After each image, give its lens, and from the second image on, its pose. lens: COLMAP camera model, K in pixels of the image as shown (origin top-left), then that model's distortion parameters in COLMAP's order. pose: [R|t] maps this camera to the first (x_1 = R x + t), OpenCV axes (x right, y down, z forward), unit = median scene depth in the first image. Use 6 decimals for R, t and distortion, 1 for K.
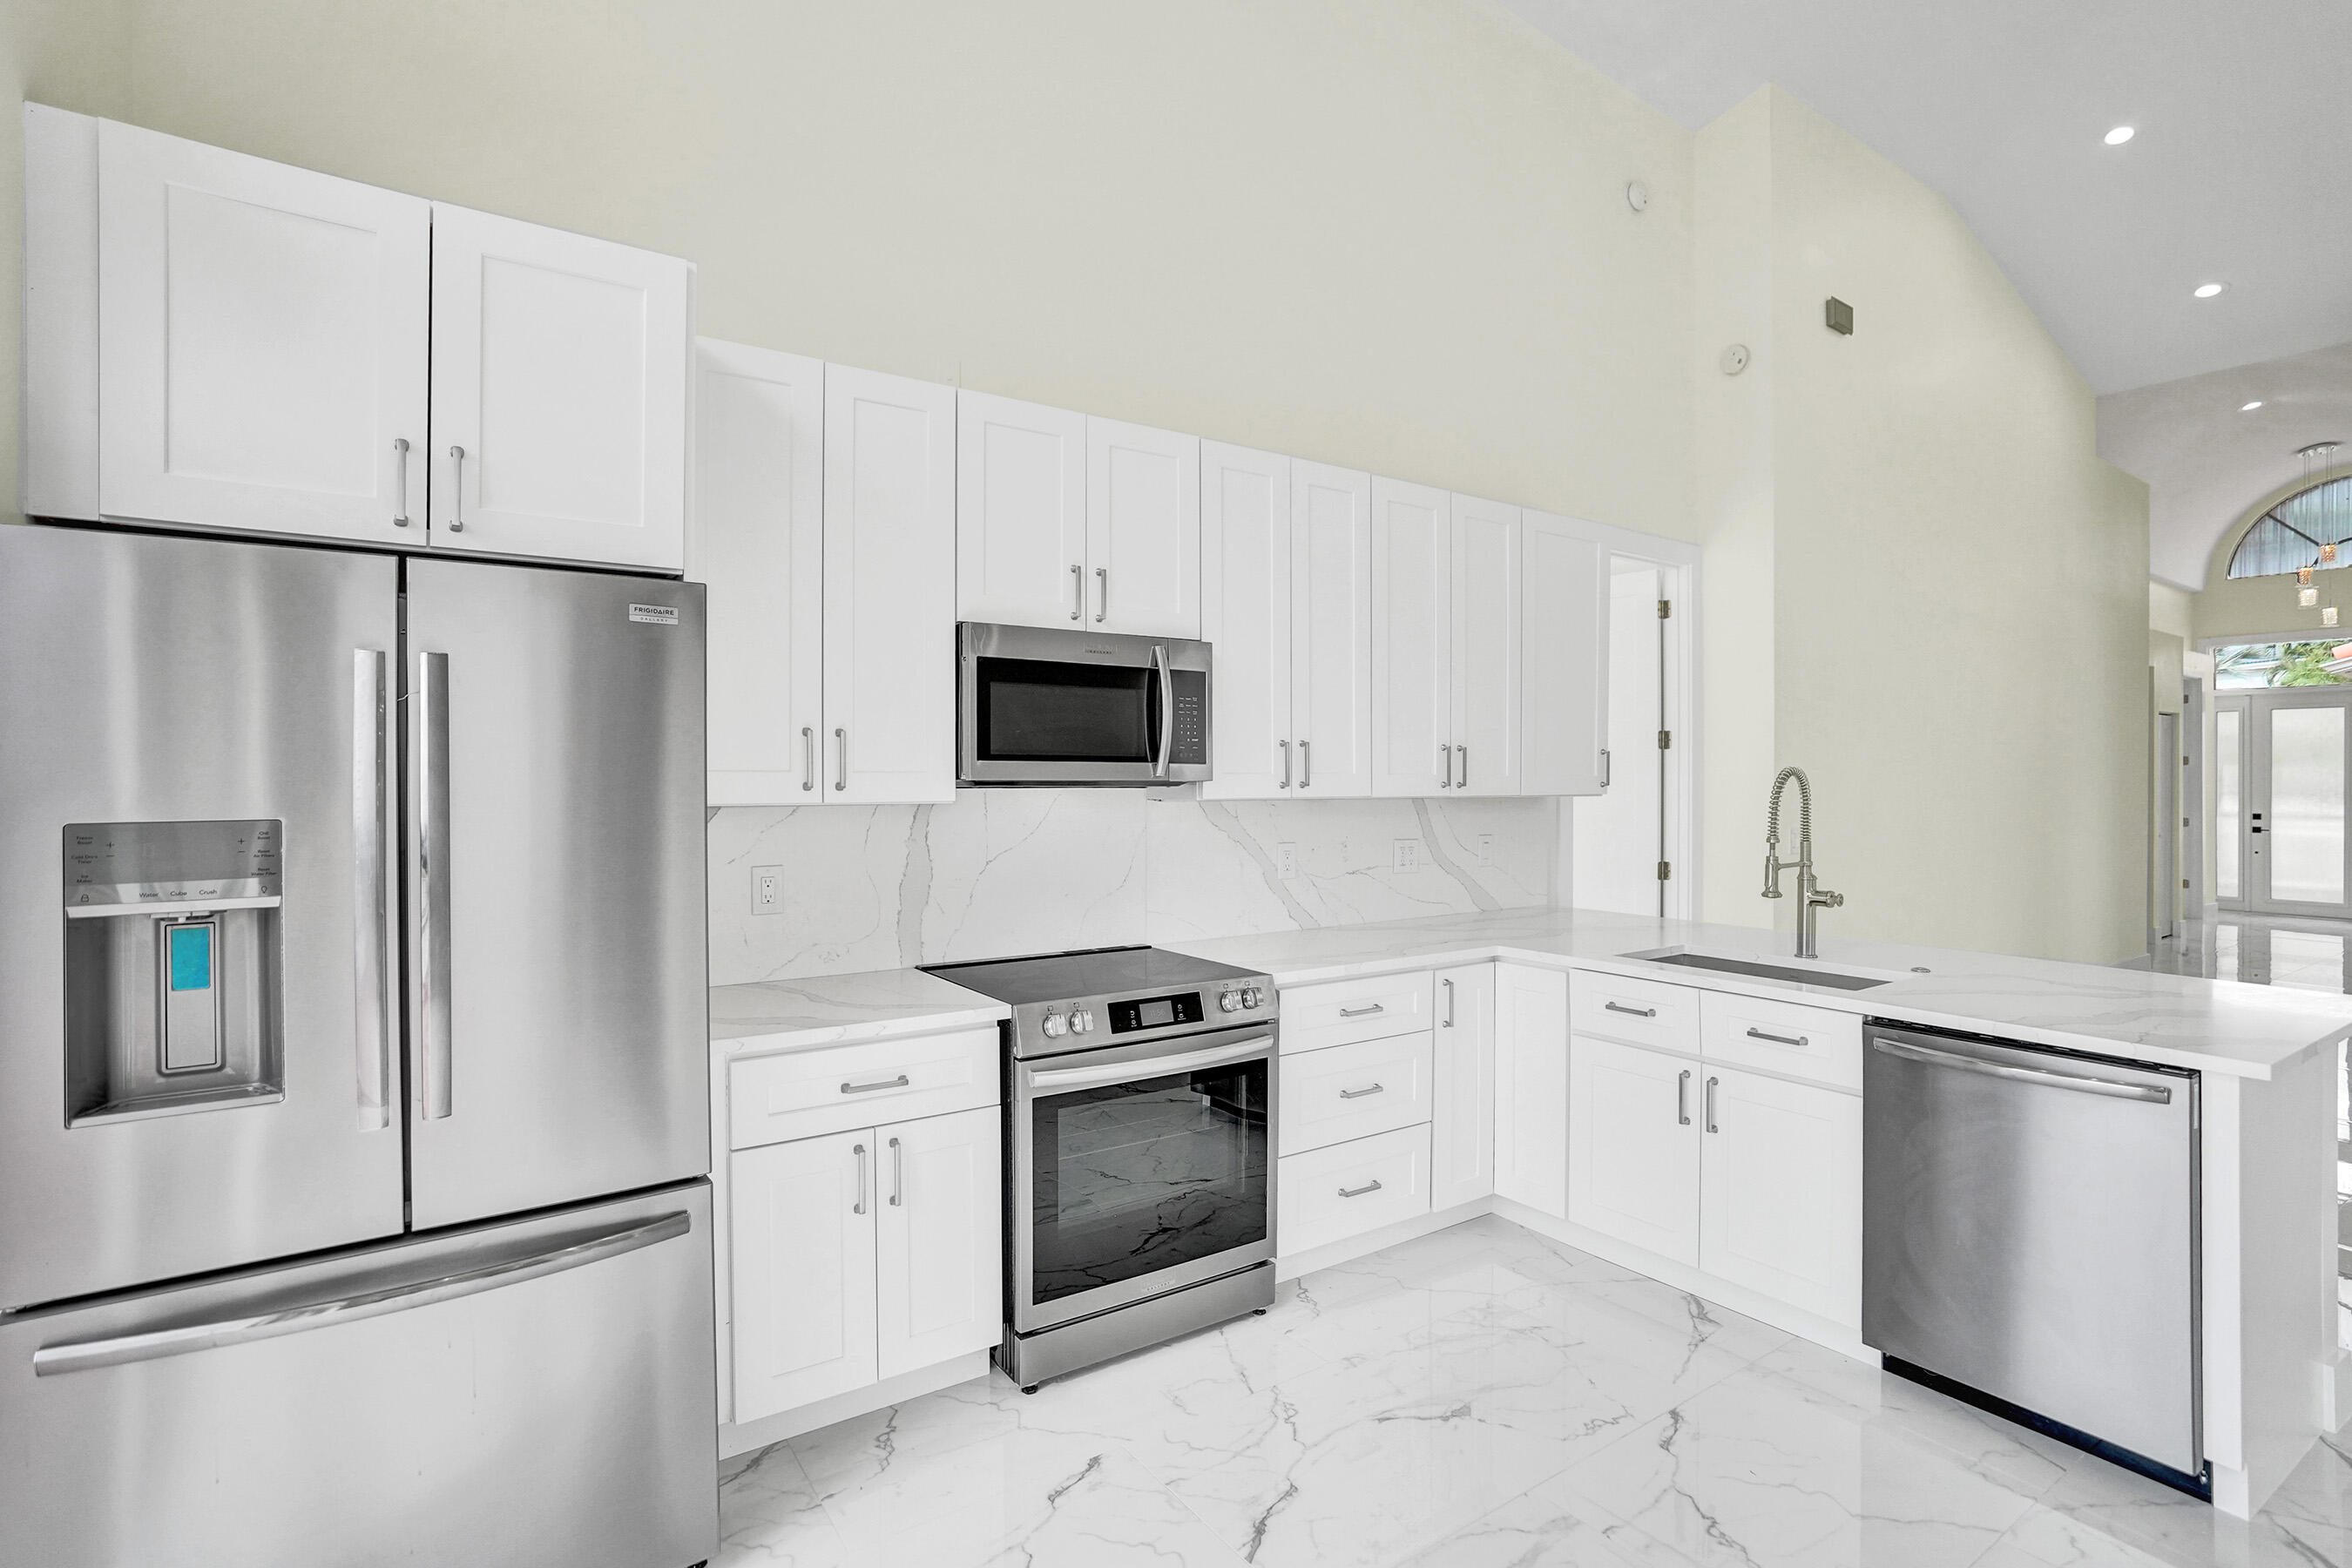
lens RADIAL K [[1114.9, 0, 1190.0], [0, 1114.9, 771.8], [0, 0, 1]] dist [-0.052429, 0.028396]
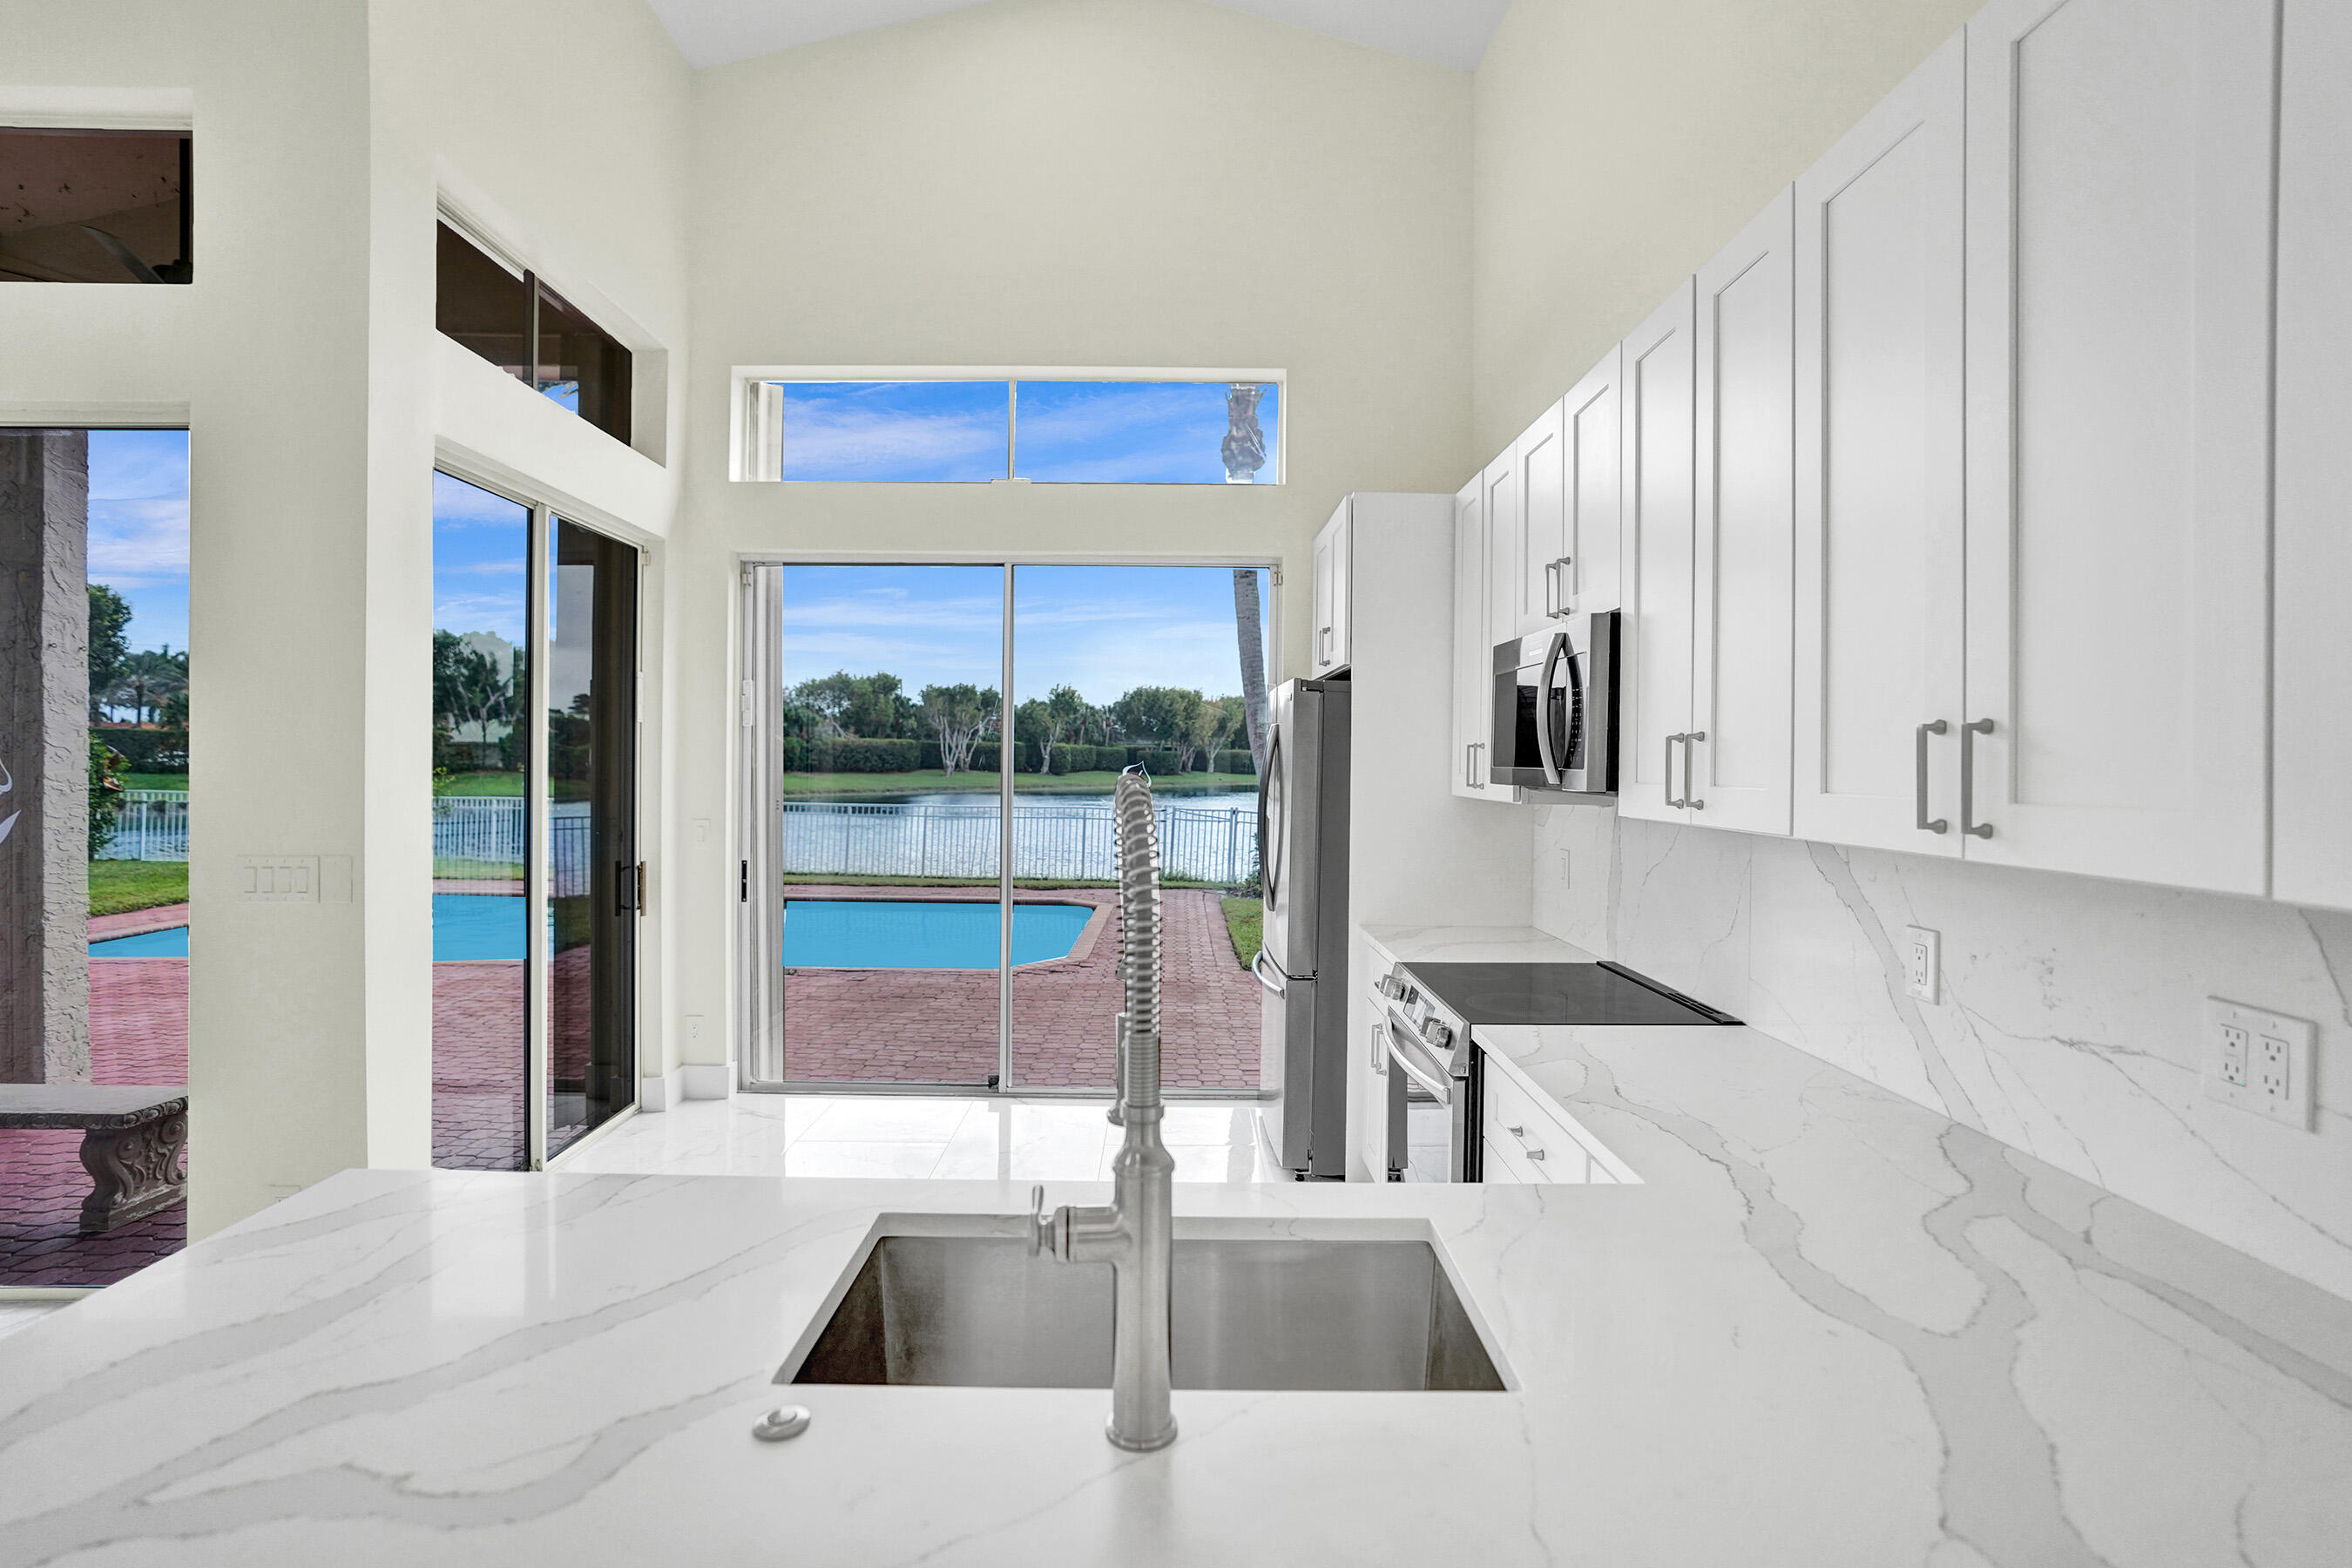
lens RADIAL K [[1114.9, 0, 1190.0], [0, 1114.9, 771.8], [0, 0, 1]] dist [-0.052429, 0.028396]
pose [[-0.542832, 0.005058, -0.839826, 0.853608], [-0.006587, 0.999925, 0.010280, -0.013458], [0.839815, 0.011112, -0.542758, 1.237631]]
